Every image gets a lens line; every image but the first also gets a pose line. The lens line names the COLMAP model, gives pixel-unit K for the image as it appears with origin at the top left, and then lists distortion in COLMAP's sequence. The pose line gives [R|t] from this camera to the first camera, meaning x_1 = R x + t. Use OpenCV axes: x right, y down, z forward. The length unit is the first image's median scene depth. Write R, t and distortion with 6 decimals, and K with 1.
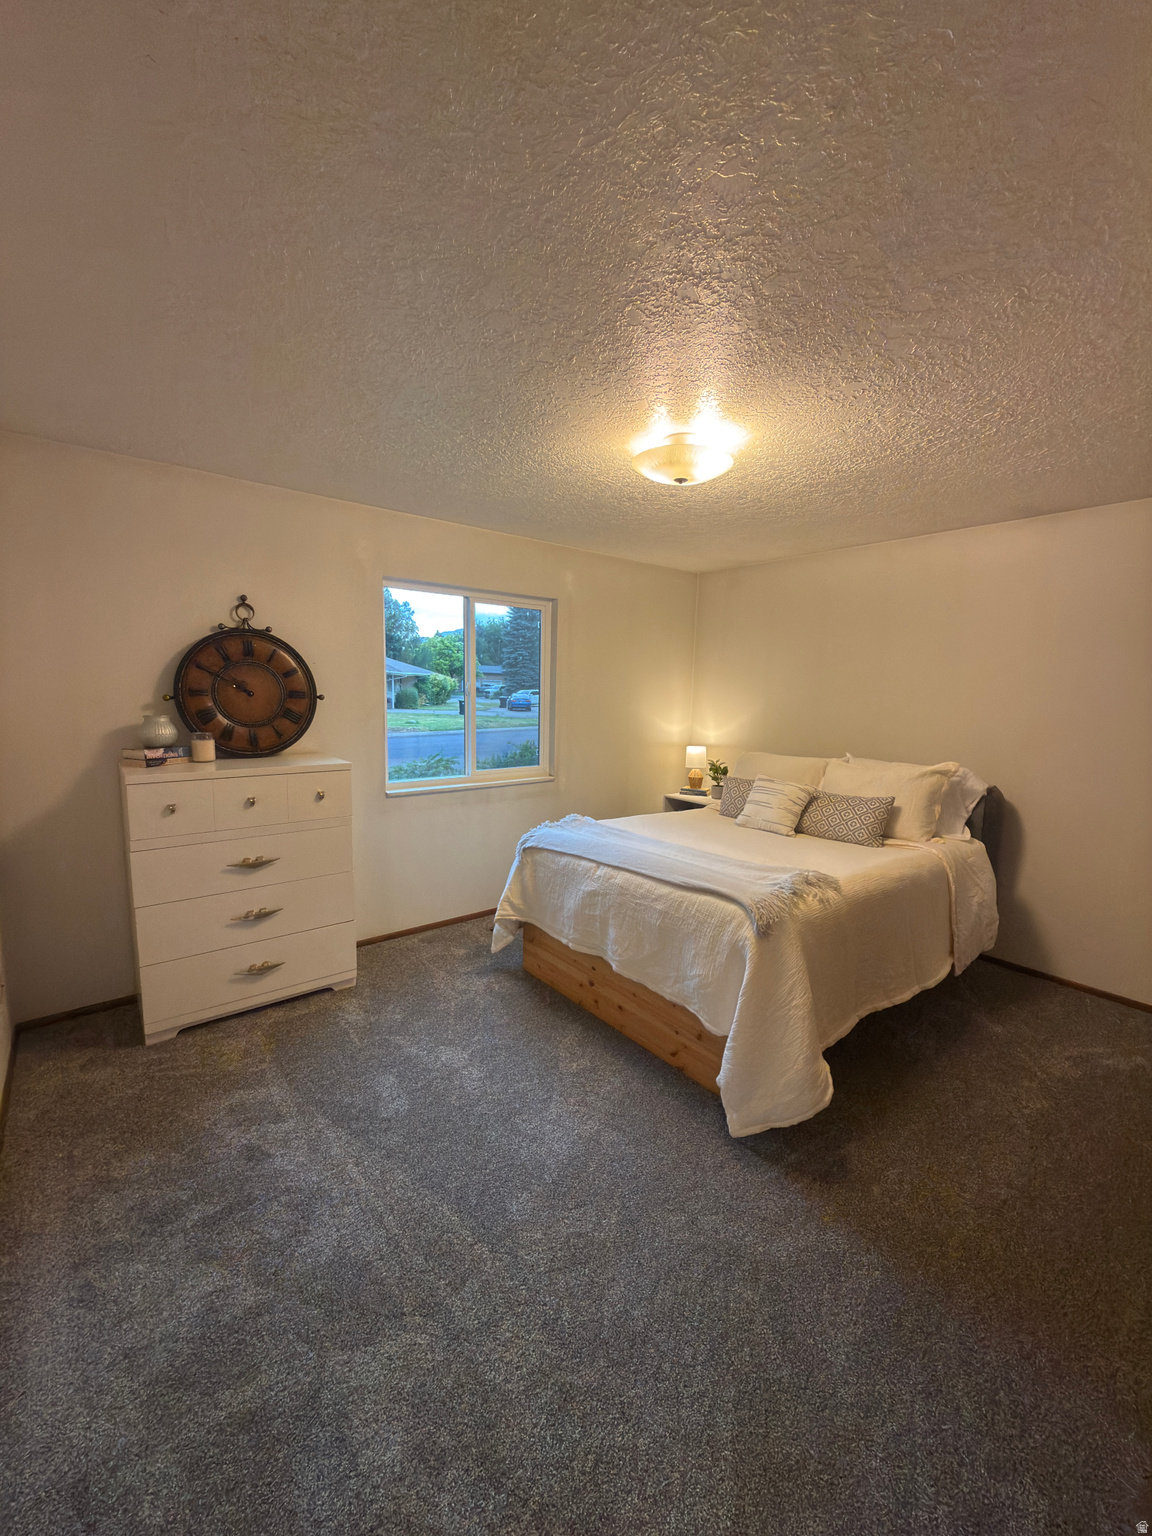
lens RADIAL K [[611.2, 0, 576.5], [0, 611.2, 766.0], [0, 0, 1]] dist [-0.003939, 0.000491]
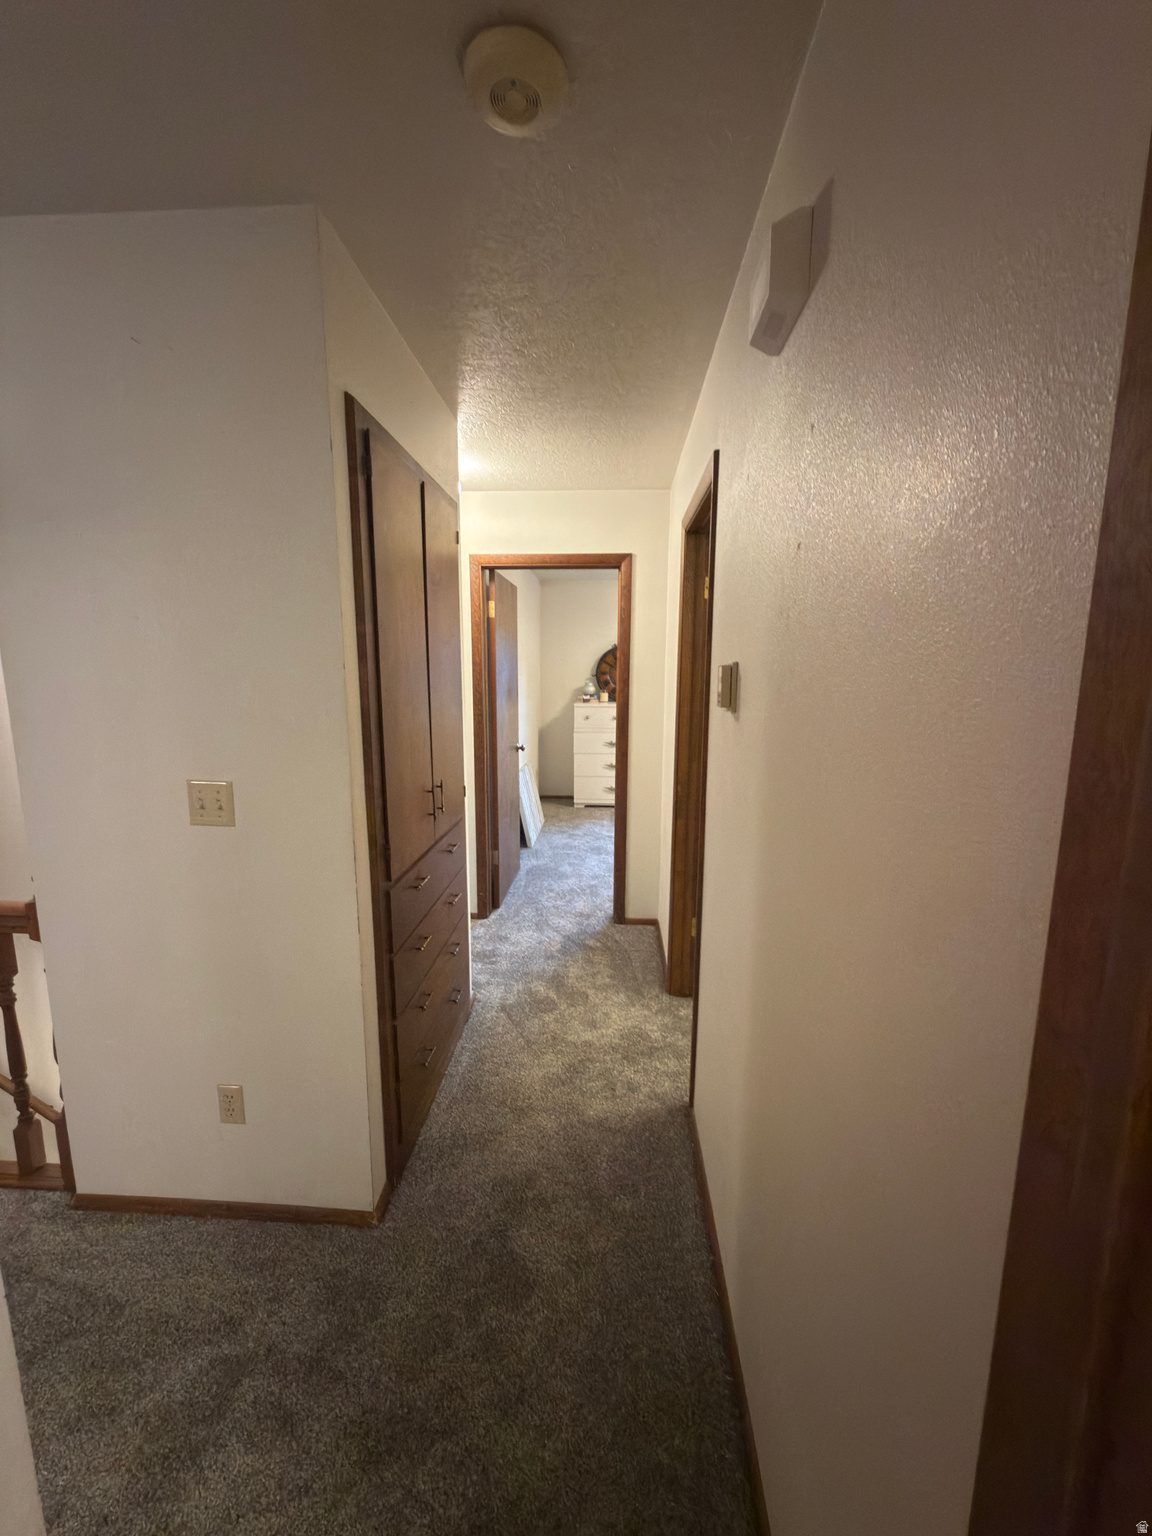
lens RADIAL K [[611.2, 0, 576.7], [0, 611.2, 767.2], [0, 0, 1]] dist [-0.003939, 0.000491]
pose [[0.736629, 0.086466, -0.670747, 0.552344], [-0.070758, 0.996204, 0.050712, 0.078286], [0.672585, 0.010104, 0.739951, -0.497384]]
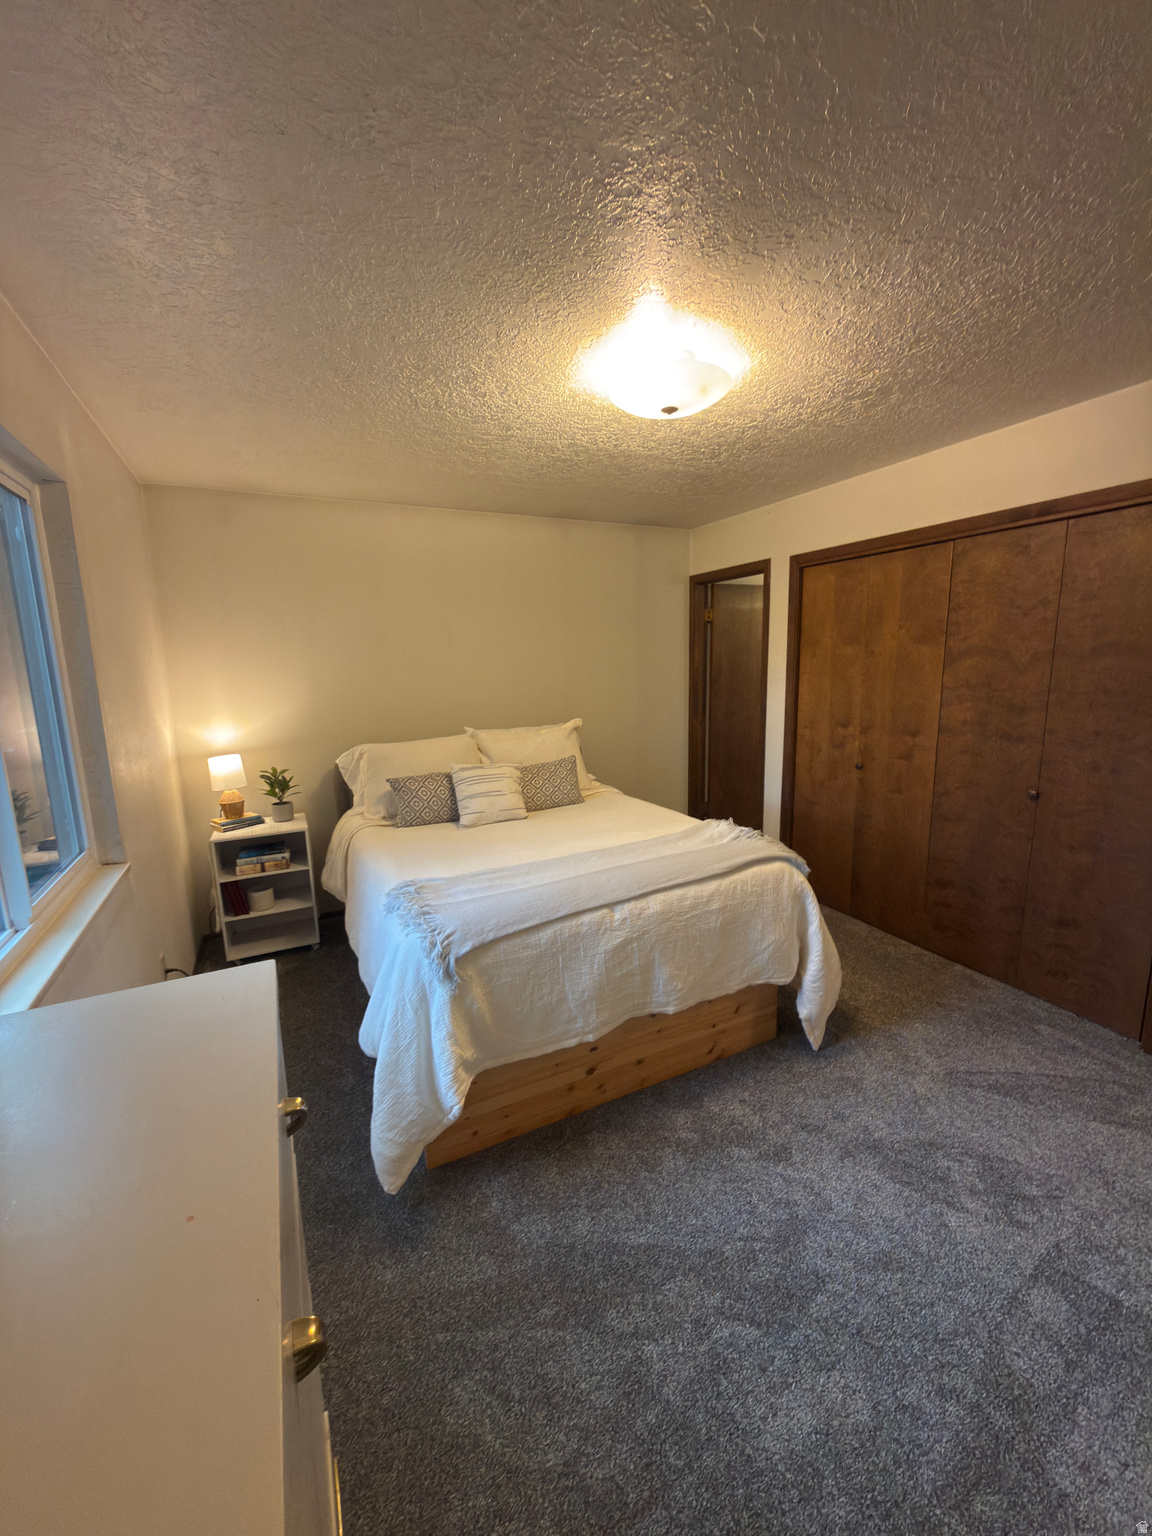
lens RADIAL K [[611.2, 0, 576.6], [0, 611.2, 765.6], [0, 0, 1]] dist [-0.003939, 0.000491]
pose [[0.225657, -0.195553, 0.954378, -0.668772], [0.151974, 0.974719, 0.163787, -0.137428], [-0.962280, 0.108081, 0.249672, 0.870000]]
